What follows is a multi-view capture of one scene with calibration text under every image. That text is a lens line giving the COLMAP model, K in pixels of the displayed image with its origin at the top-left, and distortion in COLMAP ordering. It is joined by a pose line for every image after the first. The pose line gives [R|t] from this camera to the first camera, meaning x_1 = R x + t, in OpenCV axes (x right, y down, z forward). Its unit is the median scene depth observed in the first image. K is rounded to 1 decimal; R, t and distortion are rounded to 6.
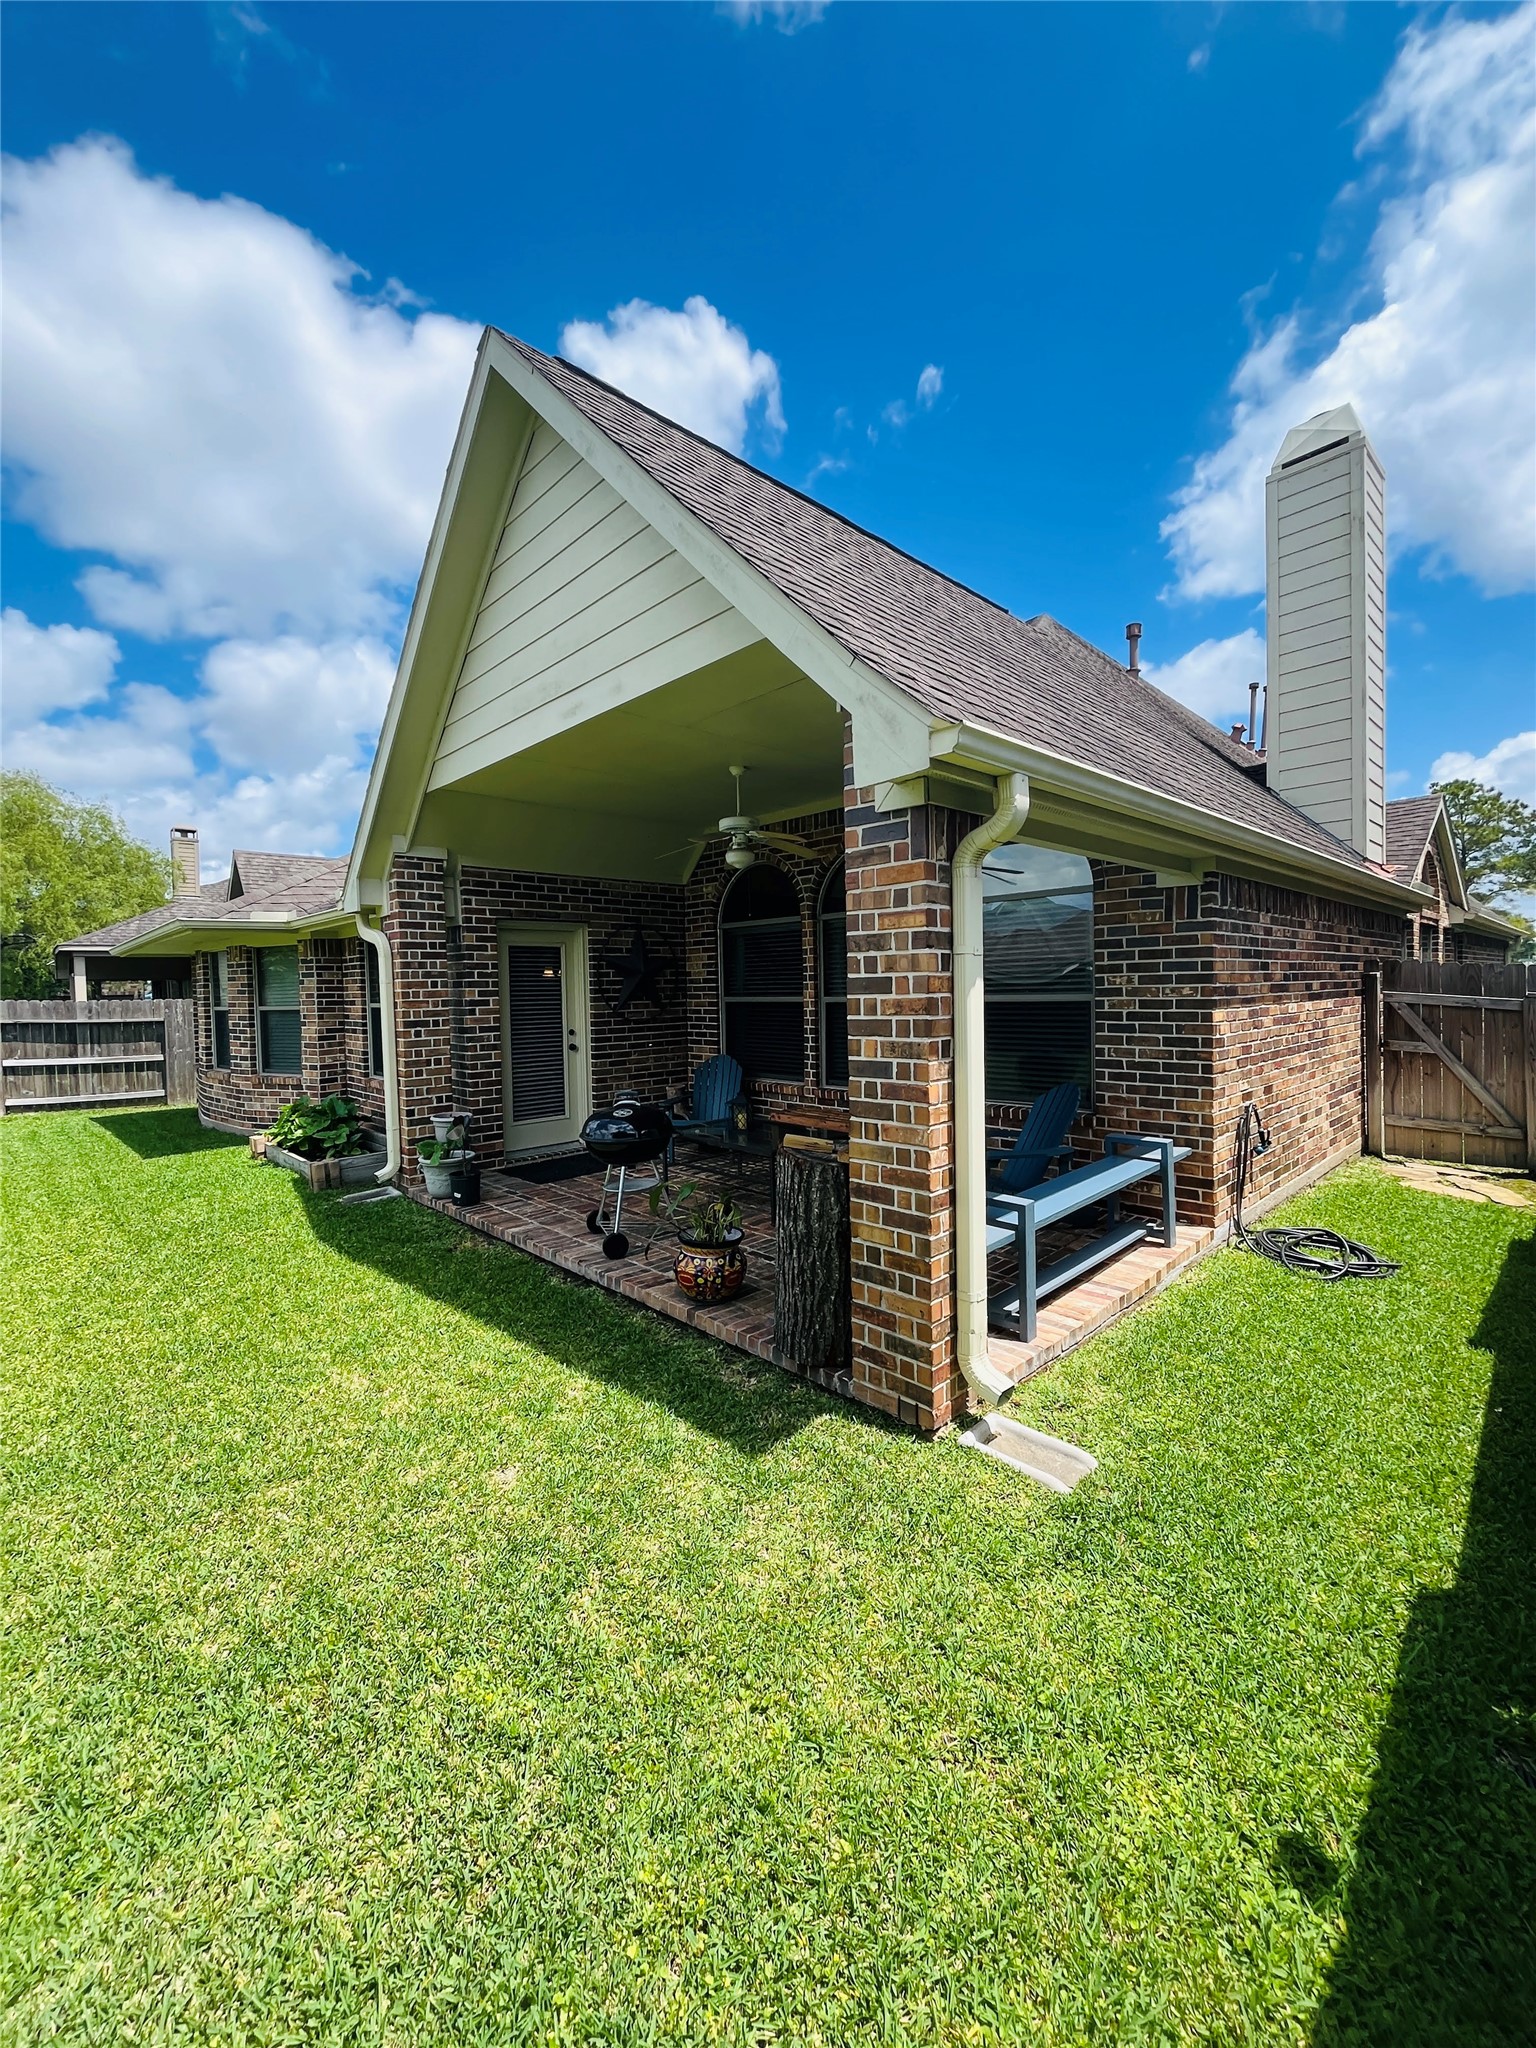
lens RADIAL K [[823.3, 0, 767.8], [0, 823.3, 1014.2], [0, 0, 1]] dist [-0.001719, 0.000643]
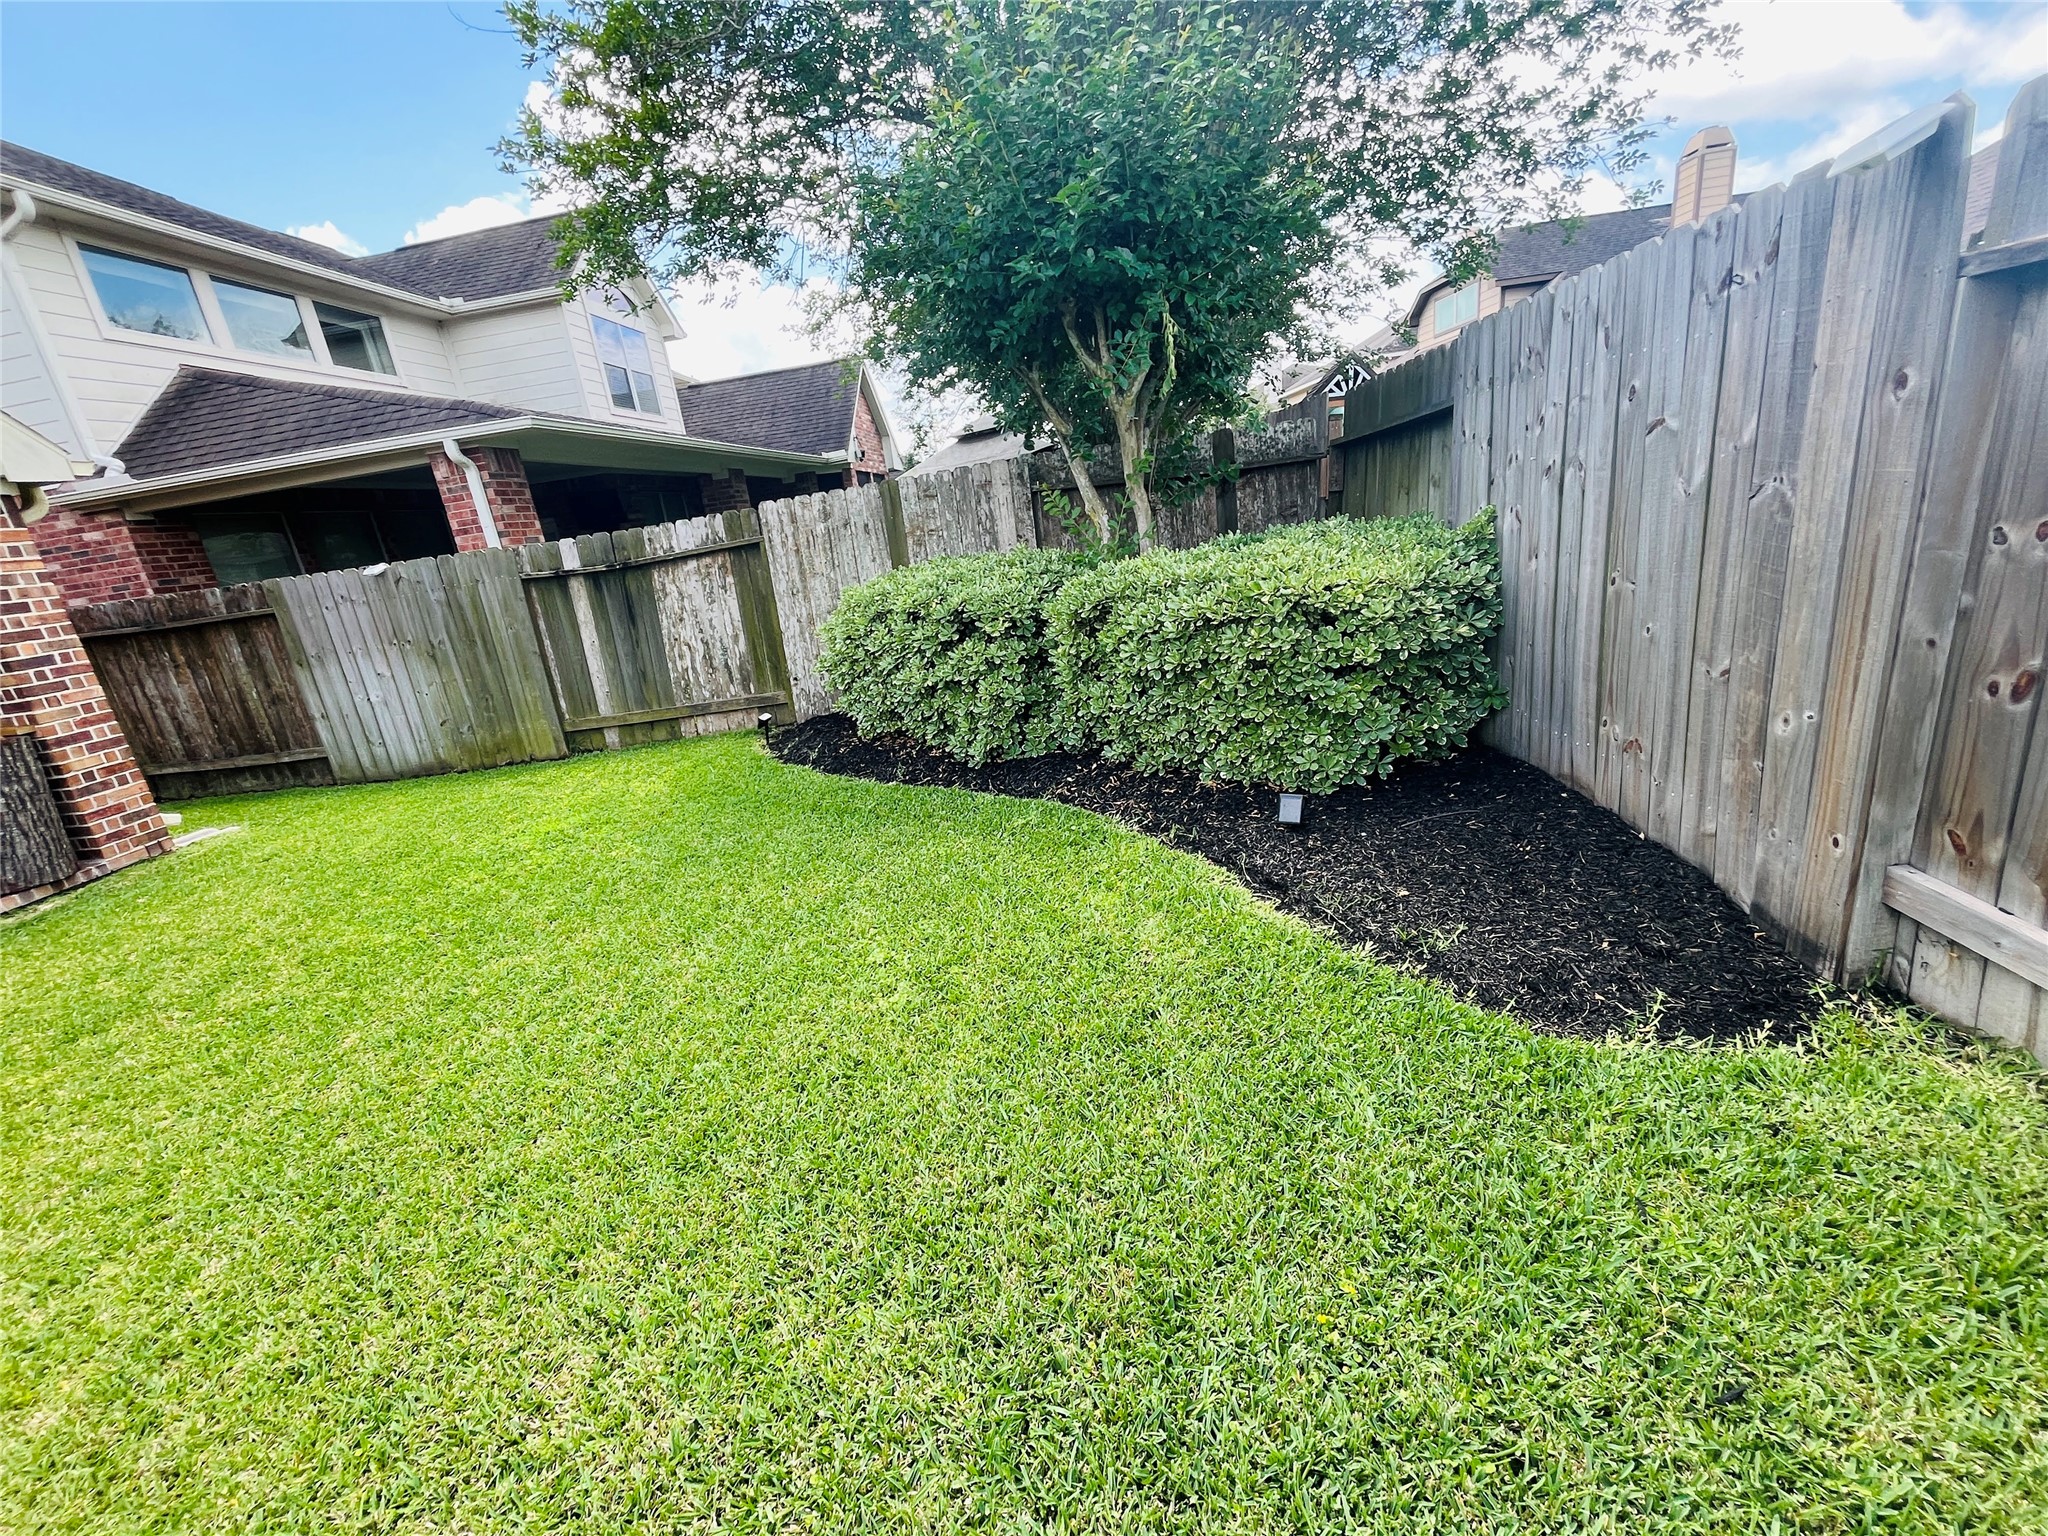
lens RADIAL K [[823.3, 0, 1017.6], [0, 823.3, 763.5], [0, 0, 1]] dist [-0.001719, 0.000643]
pose [[-0.623548, -0.131658, 0.770619, -1.341785], [0.166927, 0.940564, 0.295762, 0.057309], [-0.763756, 0.313058, -0.564509, 0.305836]]
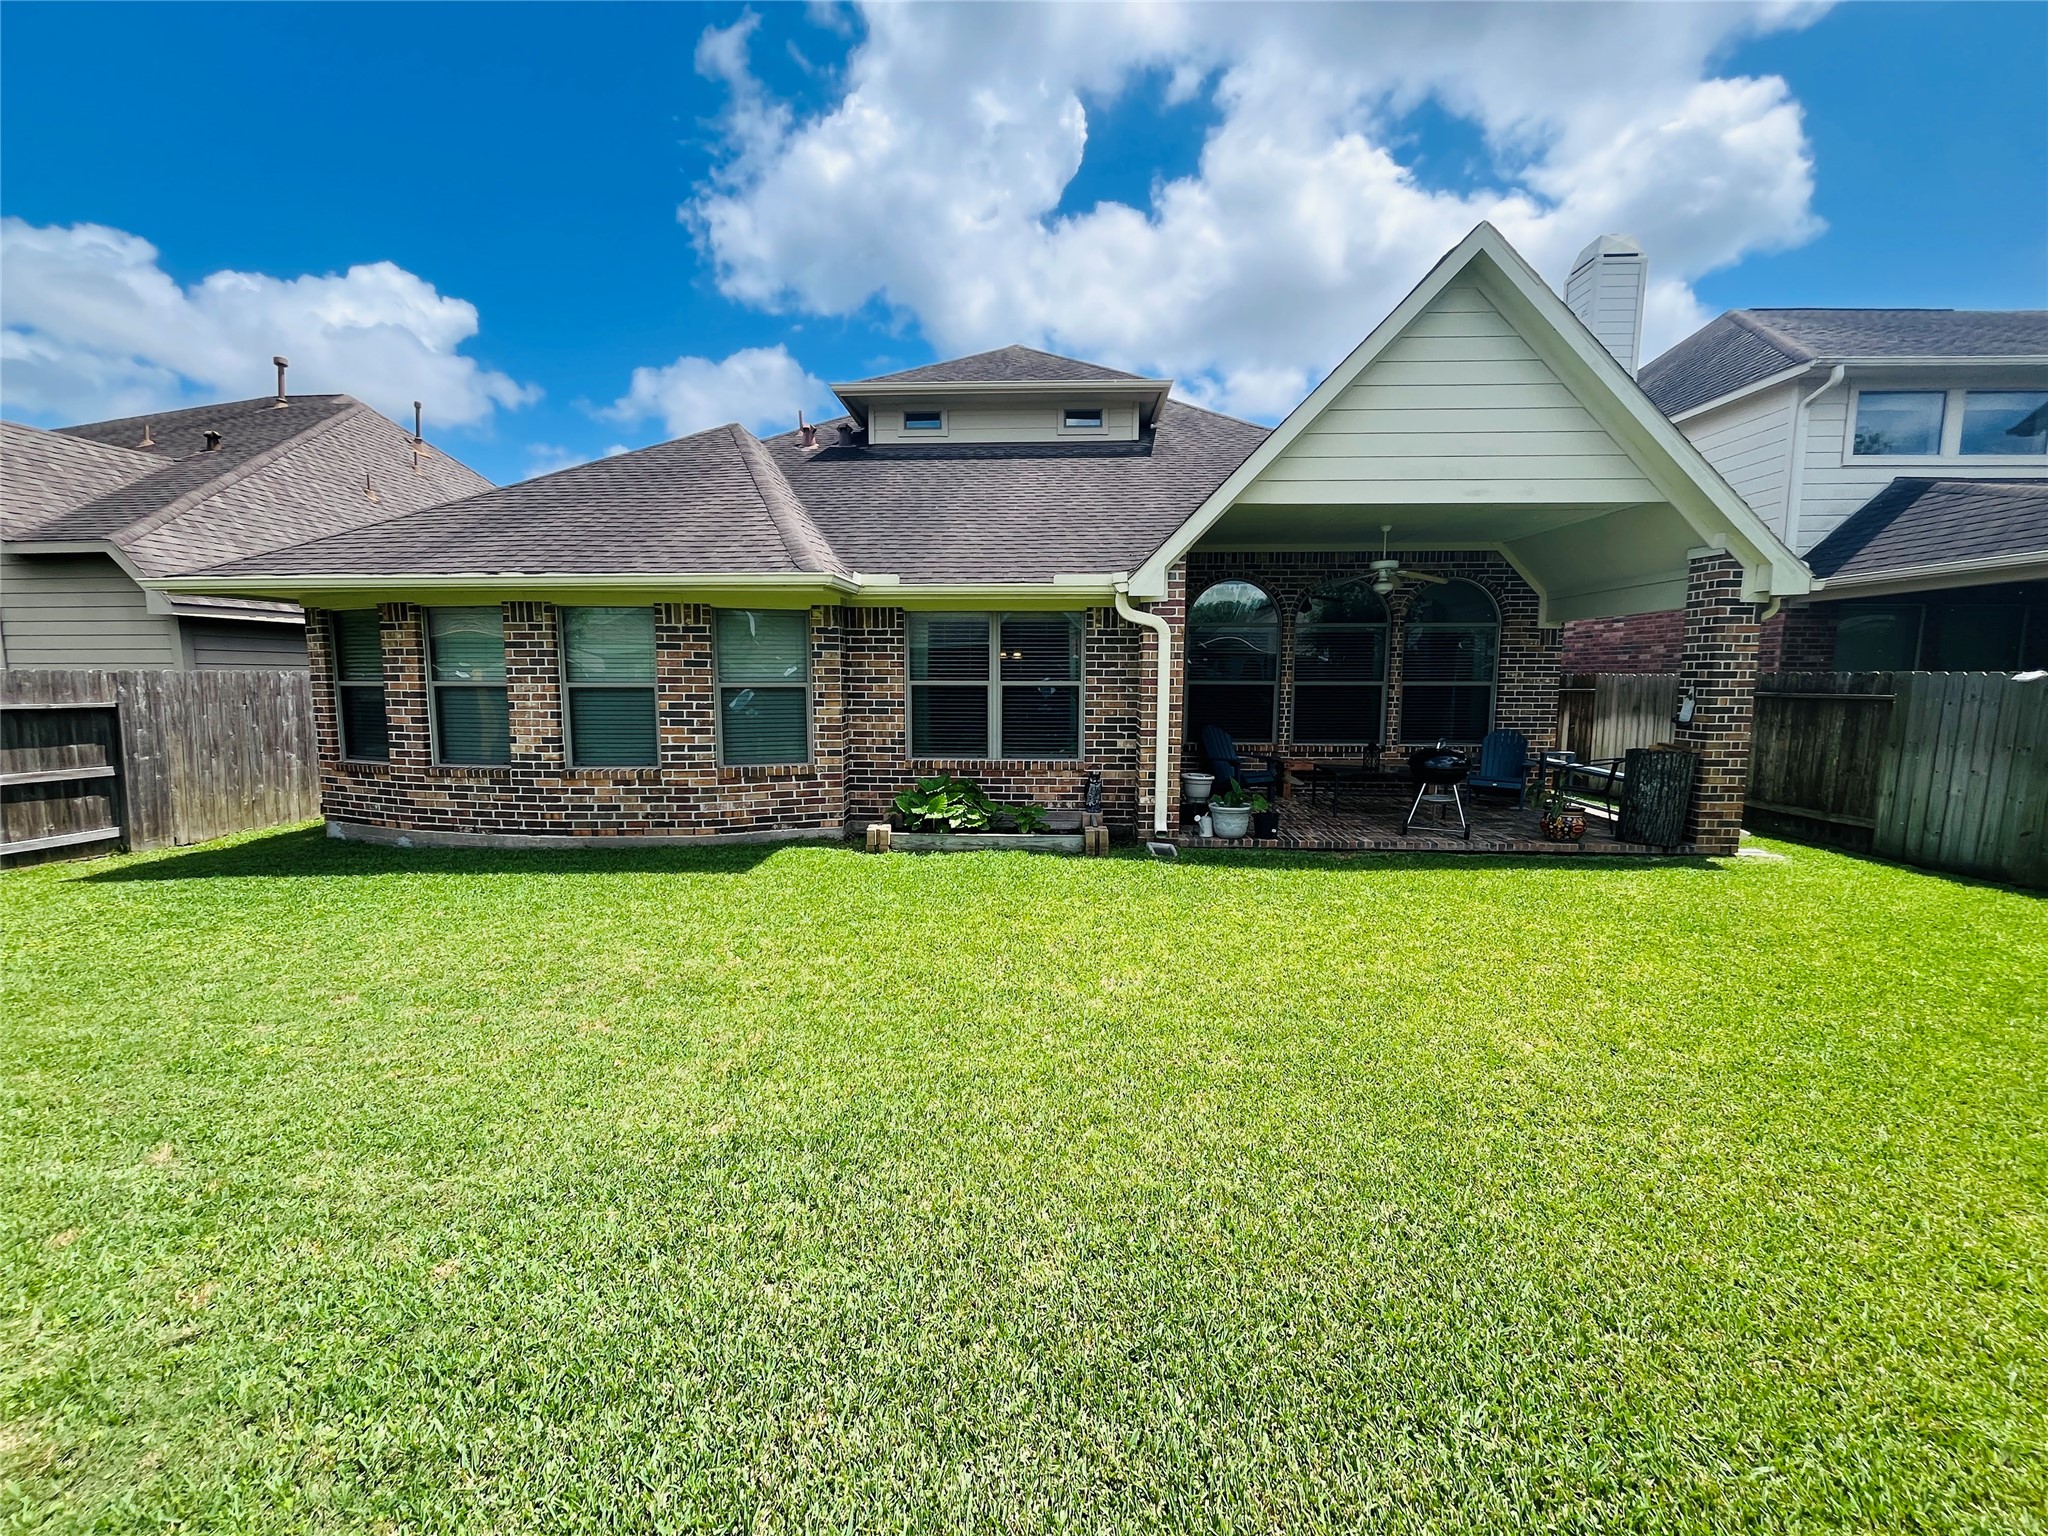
lens RADIAL K [[823.3, 0, 1015.4], [0, 823.3, 766.2], [0, 0, 1]] dist [-0.001719, 0.000643]
pose [[0.727954, -0.051965, 0.683654, -1.759970], [0.004366, 0.997455, 0.071168, 0.029394], [-0.685612, -0.048823, 0.726328, 0.396273]]
